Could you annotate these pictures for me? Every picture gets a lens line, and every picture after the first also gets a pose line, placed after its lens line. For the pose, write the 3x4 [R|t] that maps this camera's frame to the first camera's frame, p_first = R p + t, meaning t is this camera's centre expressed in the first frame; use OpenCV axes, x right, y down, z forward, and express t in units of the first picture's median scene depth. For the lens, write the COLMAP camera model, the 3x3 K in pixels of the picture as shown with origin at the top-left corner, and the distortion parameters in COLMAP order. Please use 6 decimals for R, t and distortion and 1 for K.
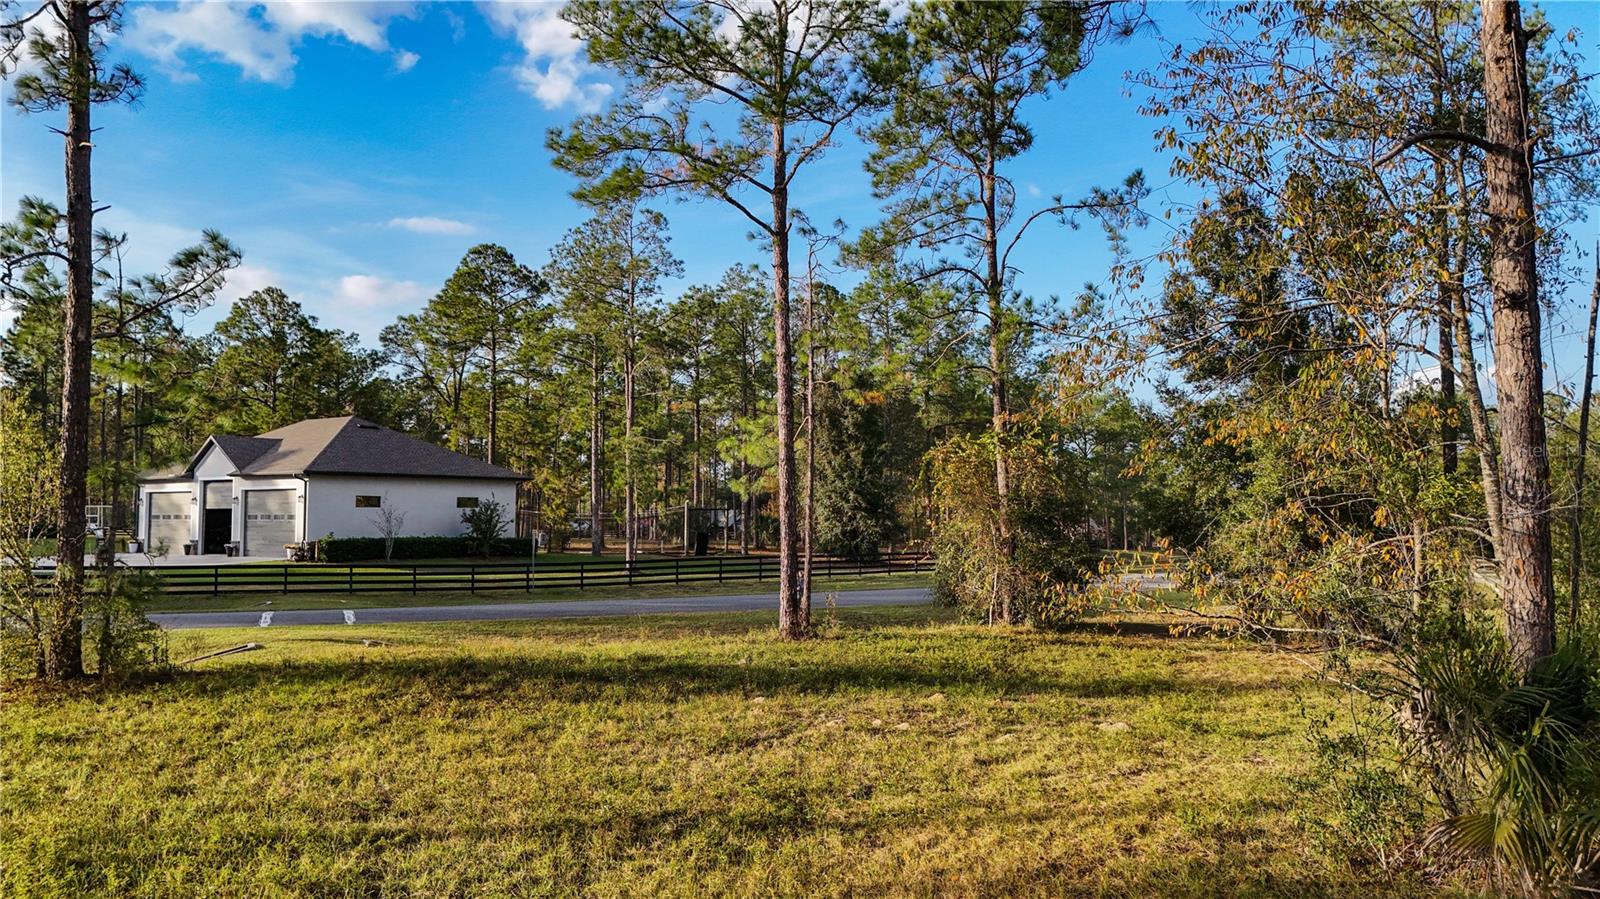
lens RADIAL K [[1182.6, 0, 800.0], [0, 1182.6, 449.5], [0, 0, 1]] dist [0.092985, -0.081067]
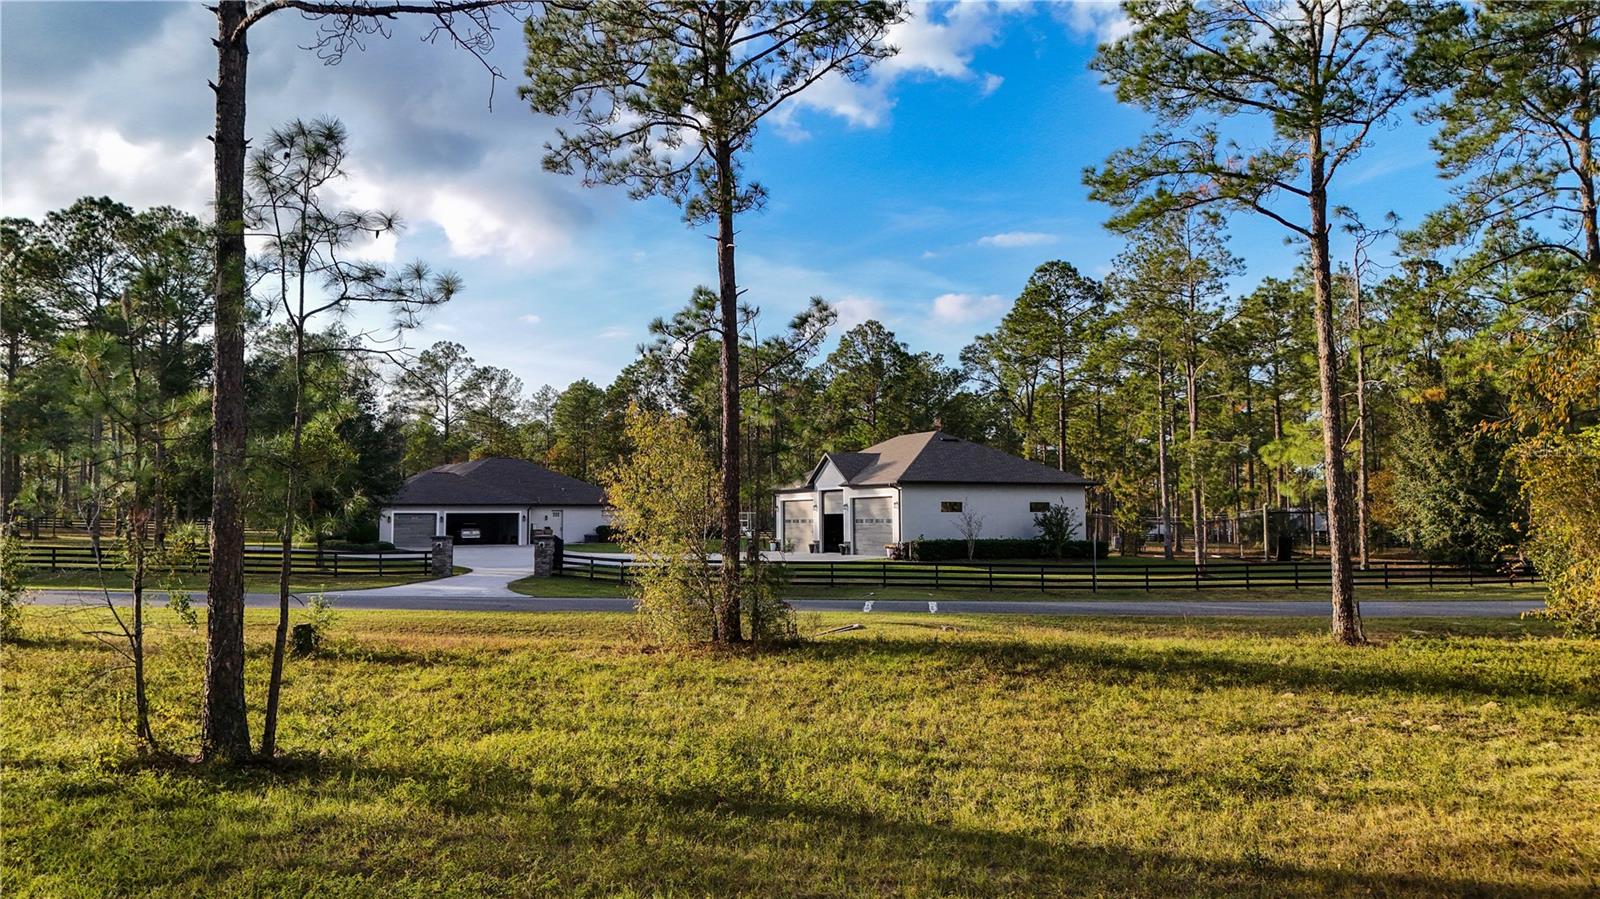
lens RADIAL K [[1182.6, 0, 800.0], [0, 1182.6, 449.5], [0, 0, 1]] dist [0.092985, -0.081067]
pose [[0.886117, -0.033746, -0.462232, 0.056407], [0.032374, 0.999416, -0.010902, -0.005711], [0.462330, -0.005304, 0.886692, -0.095464]]
